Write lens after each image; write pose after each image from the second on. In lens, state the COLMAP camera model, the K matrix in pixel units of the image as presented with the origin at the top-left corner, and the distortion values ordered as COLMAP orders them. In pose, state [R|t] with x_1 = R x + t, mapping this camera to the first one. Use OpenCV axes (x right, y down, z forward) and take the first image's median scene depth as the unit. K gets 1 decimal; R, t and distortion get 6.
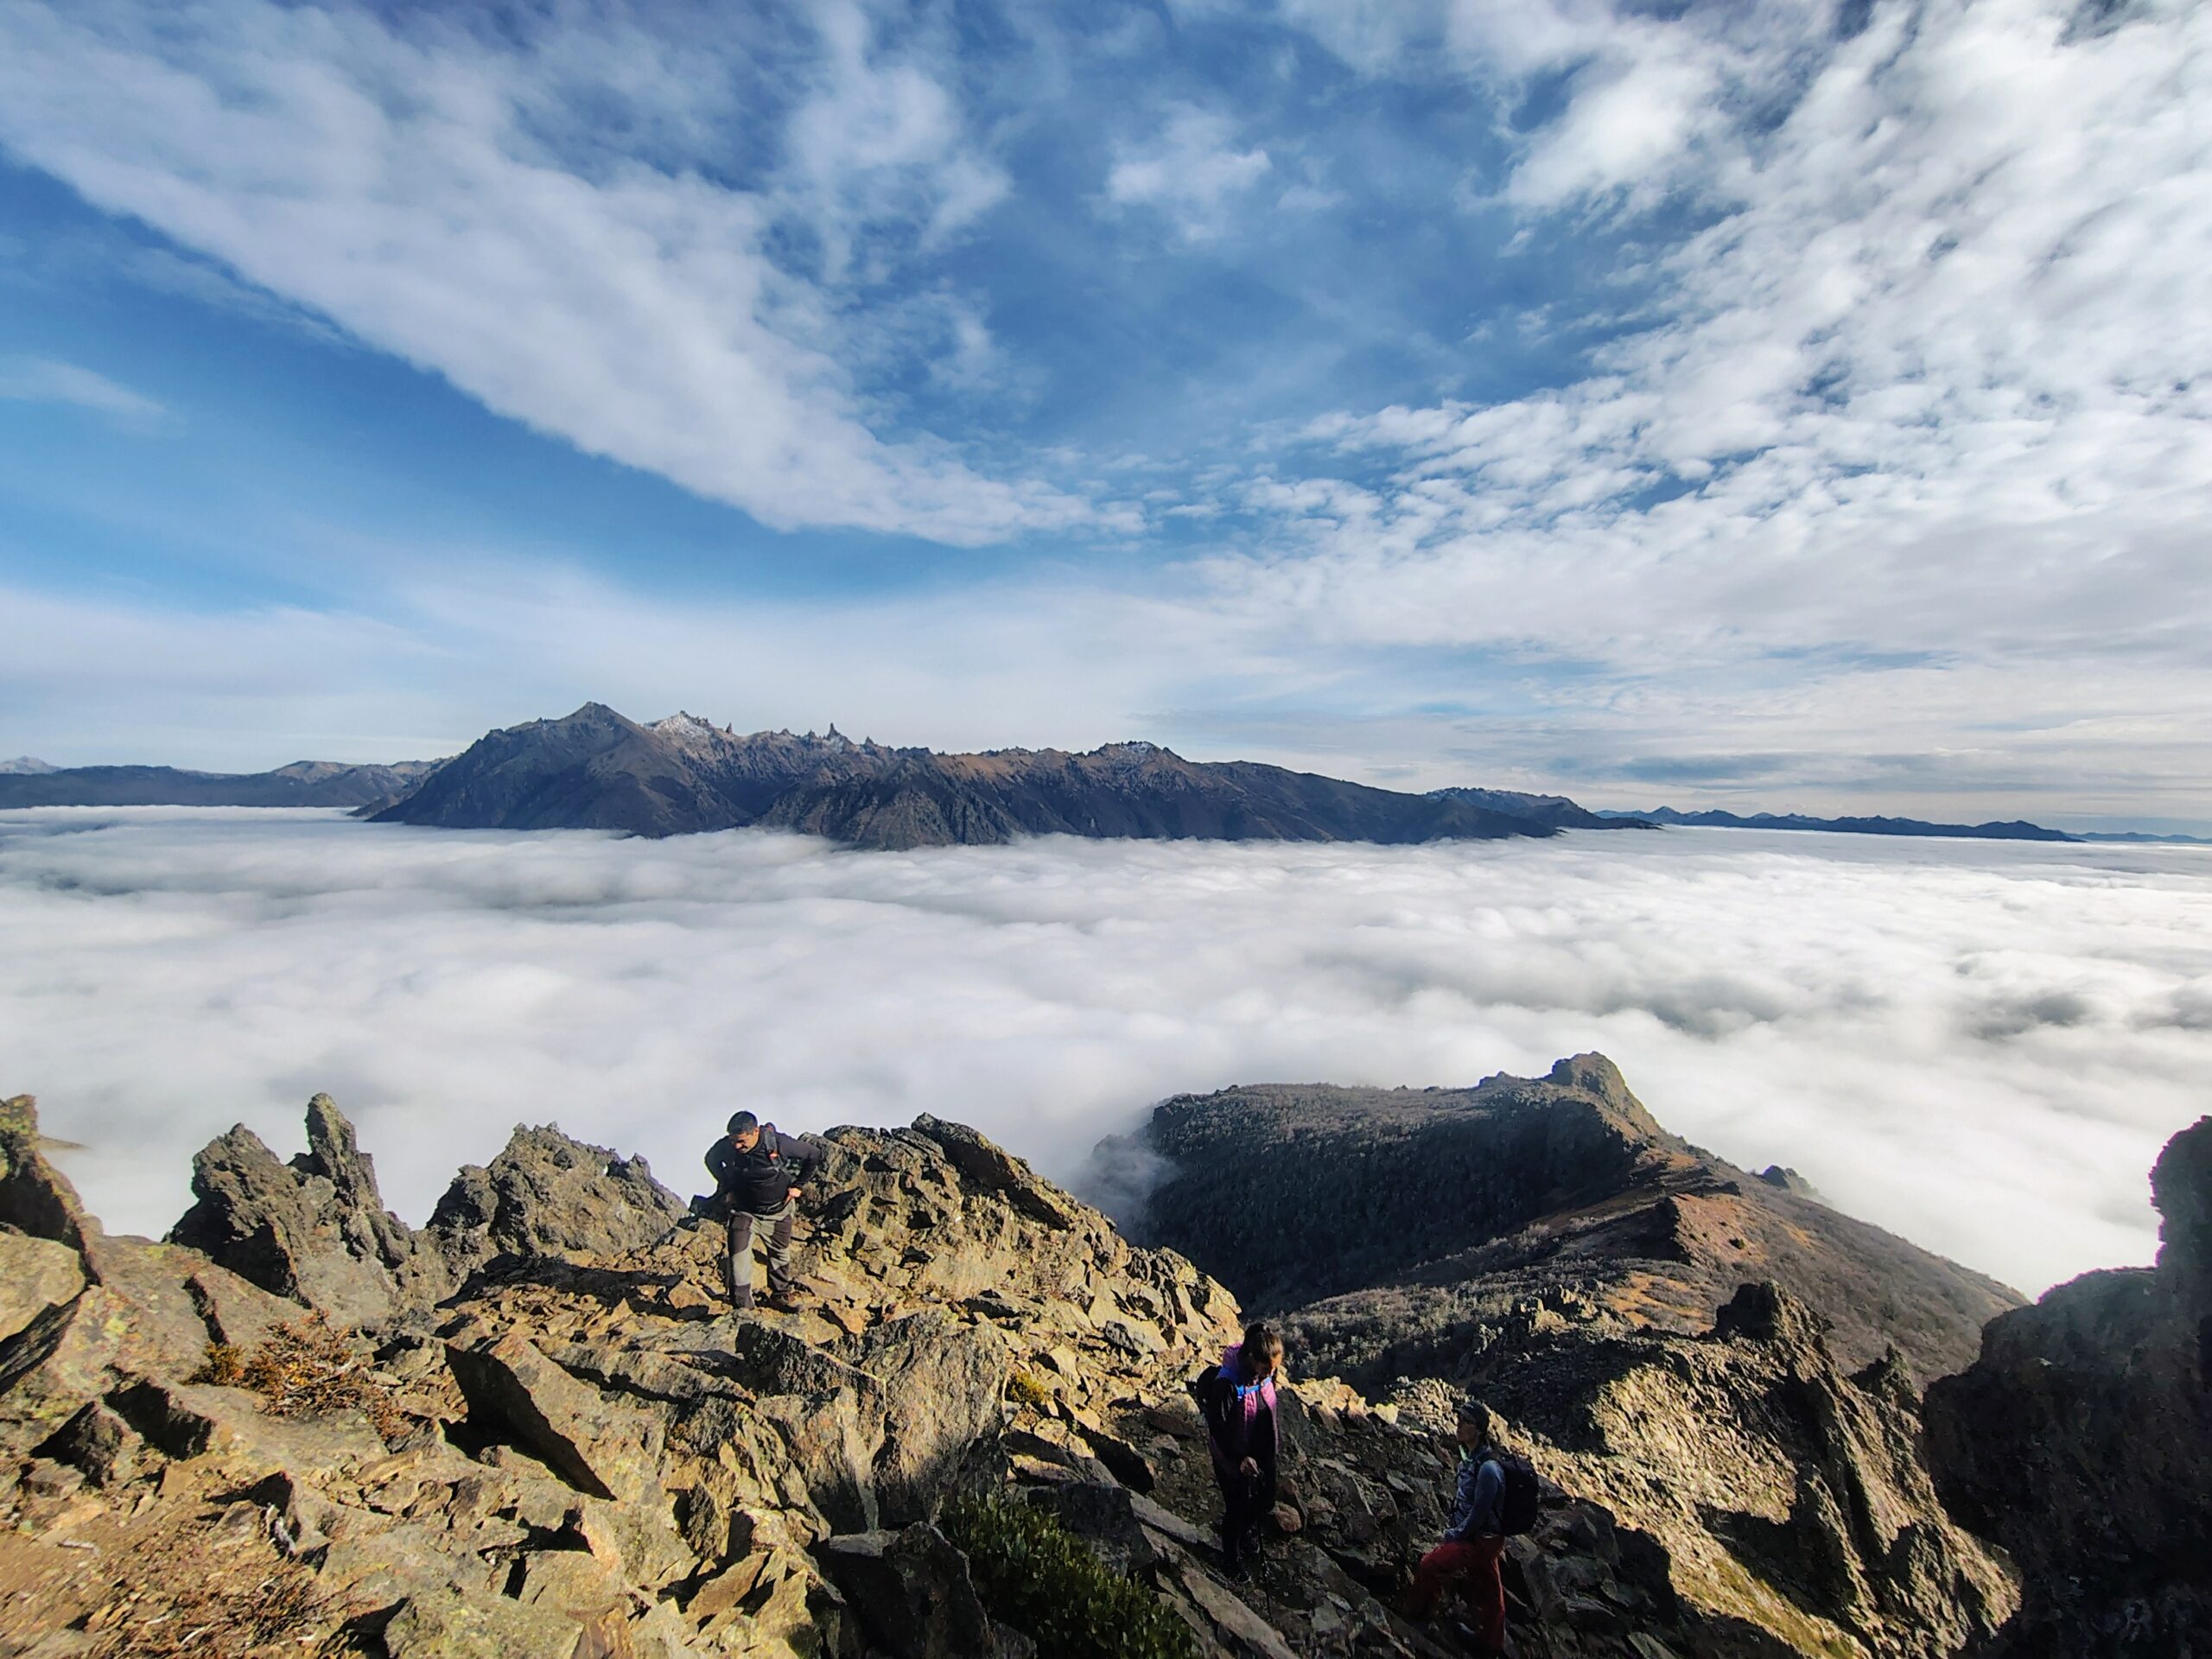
lens RADIAL K [[1017.6, 0, 1115.0], [0, 1017.6, 837.8], [0, 0, 1]] dist [0.026504, 0.000105]
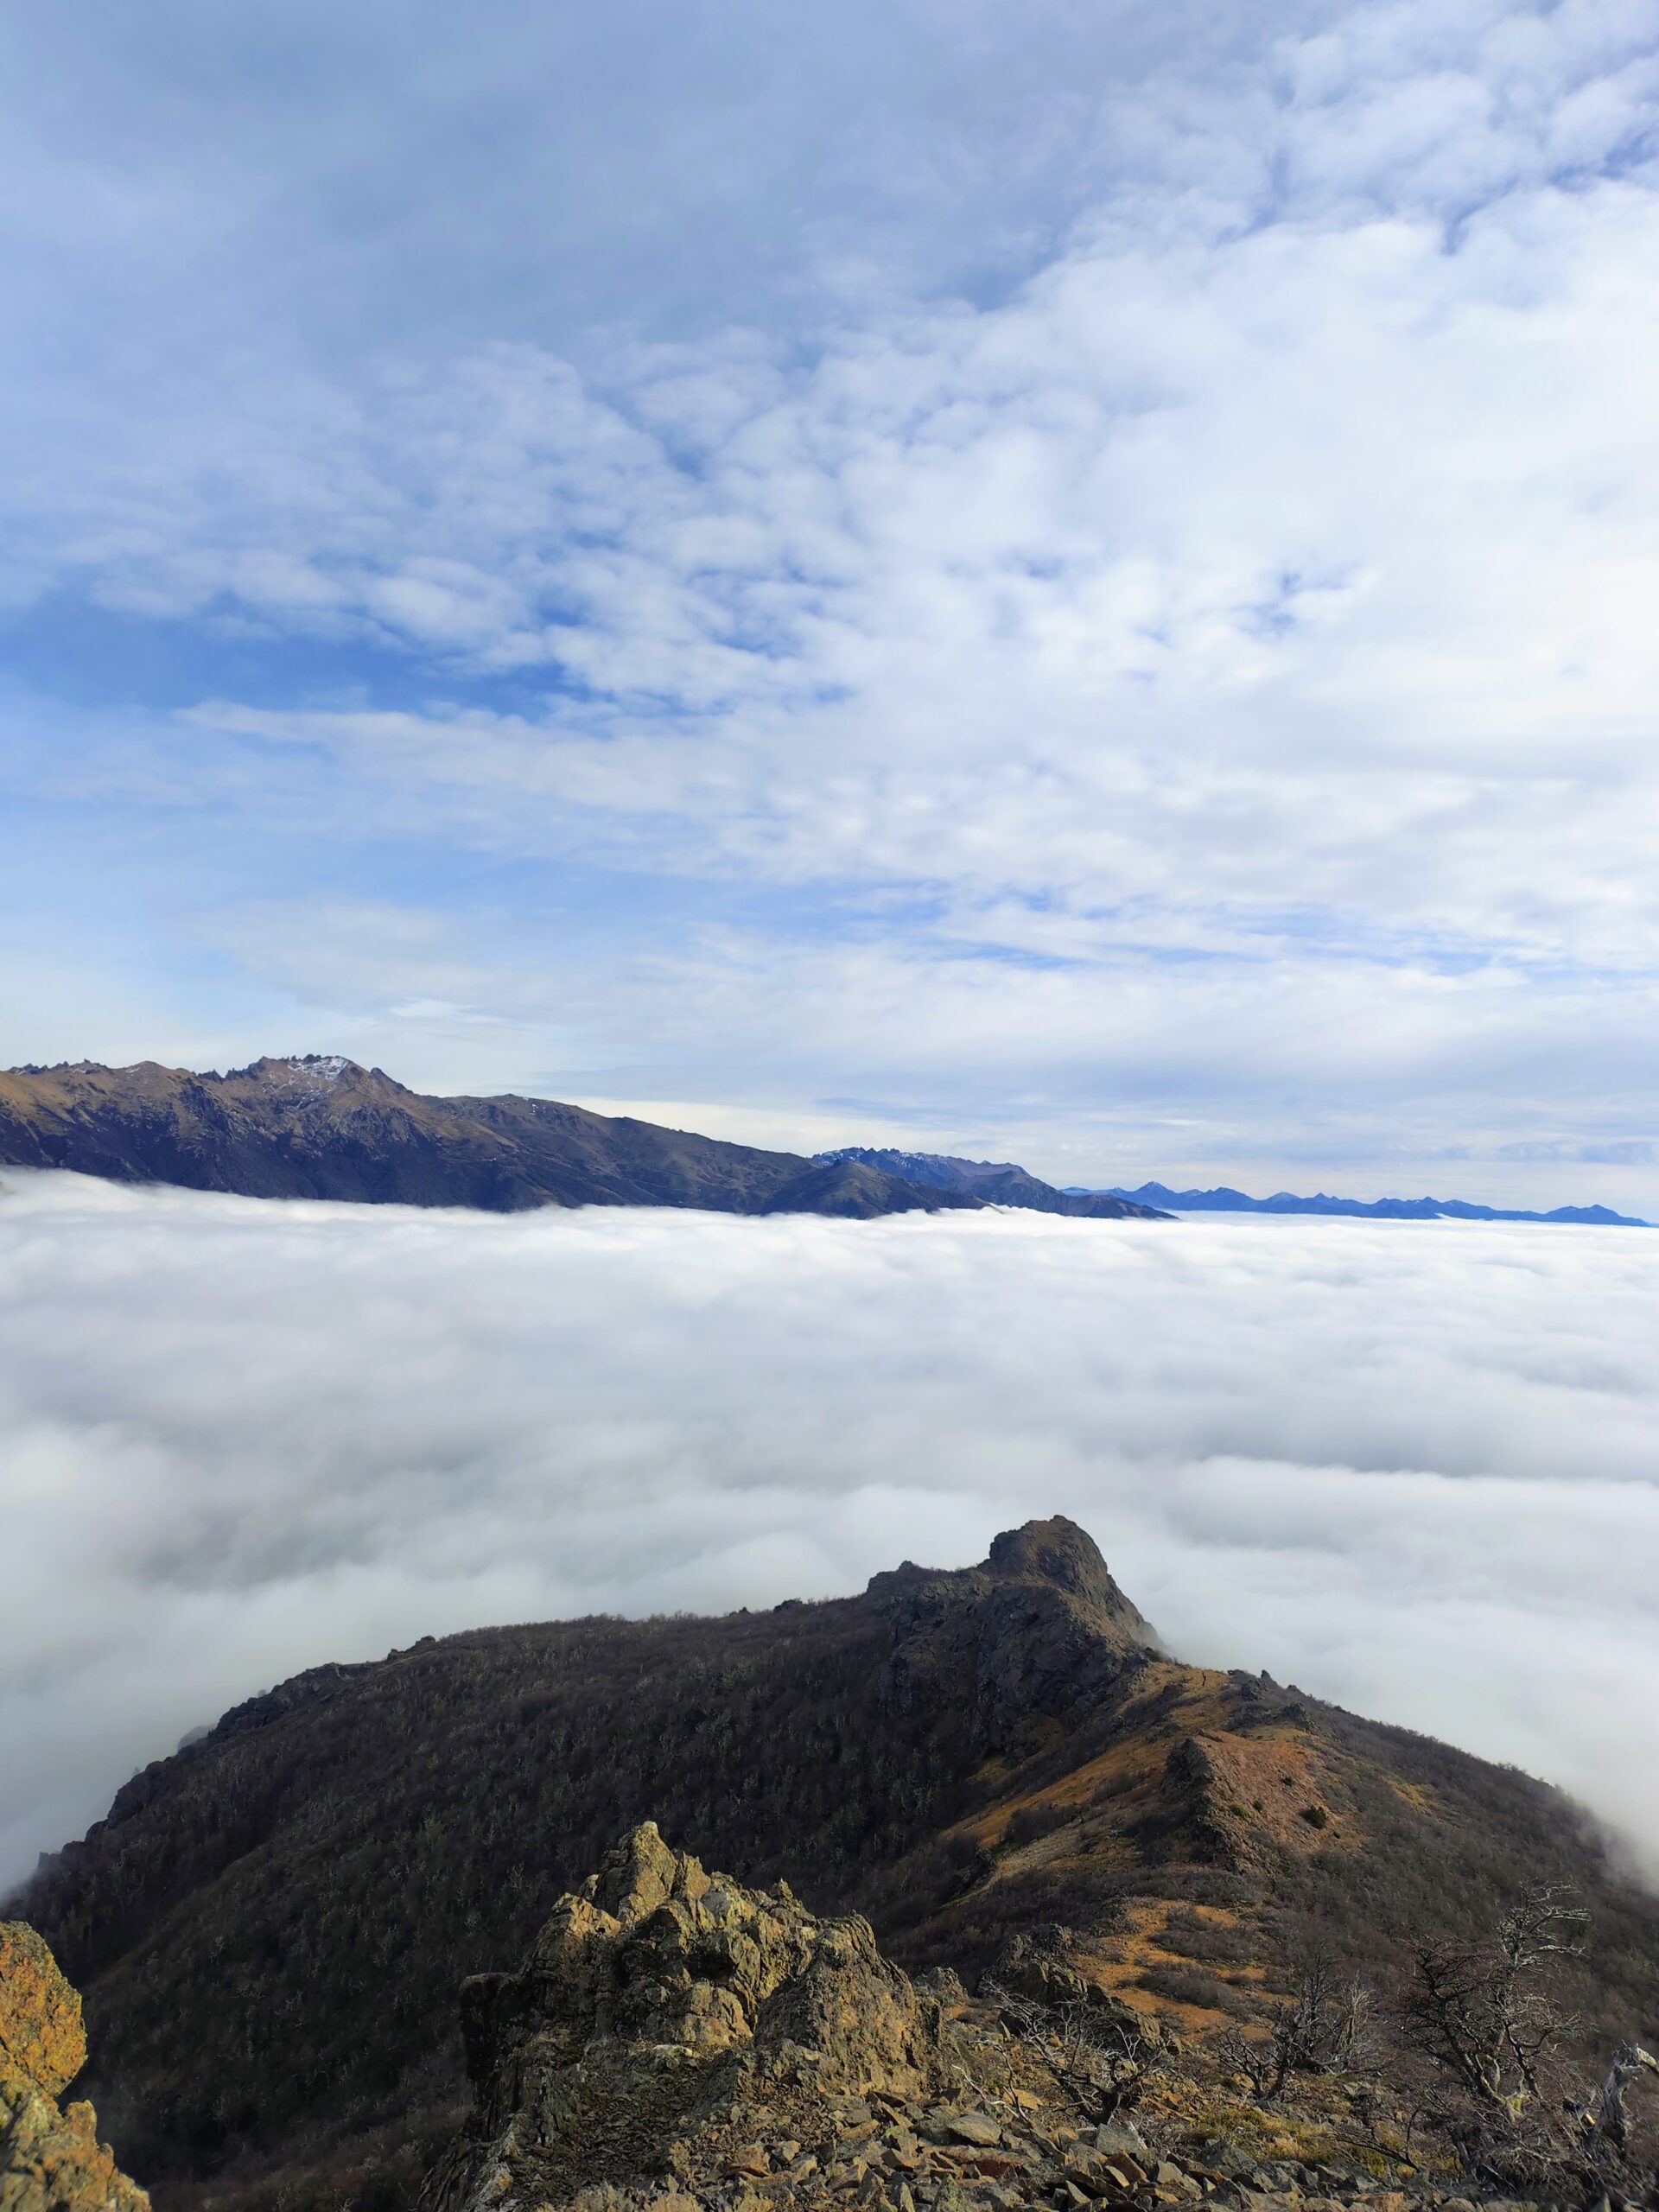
lens RADIAL K [[1624.7, 0, 829.5], [0, 1624.7, 1106.0], [0, 0, 1]] dist [0.169713, -0.223036]
pose [[0.955862, 0.024976, 0.292751, 0.075144], [0.003548, 0.995327, -0.096501, 0.072430], [-0.293793, 0.093281, 0.951307, 0.150599]]
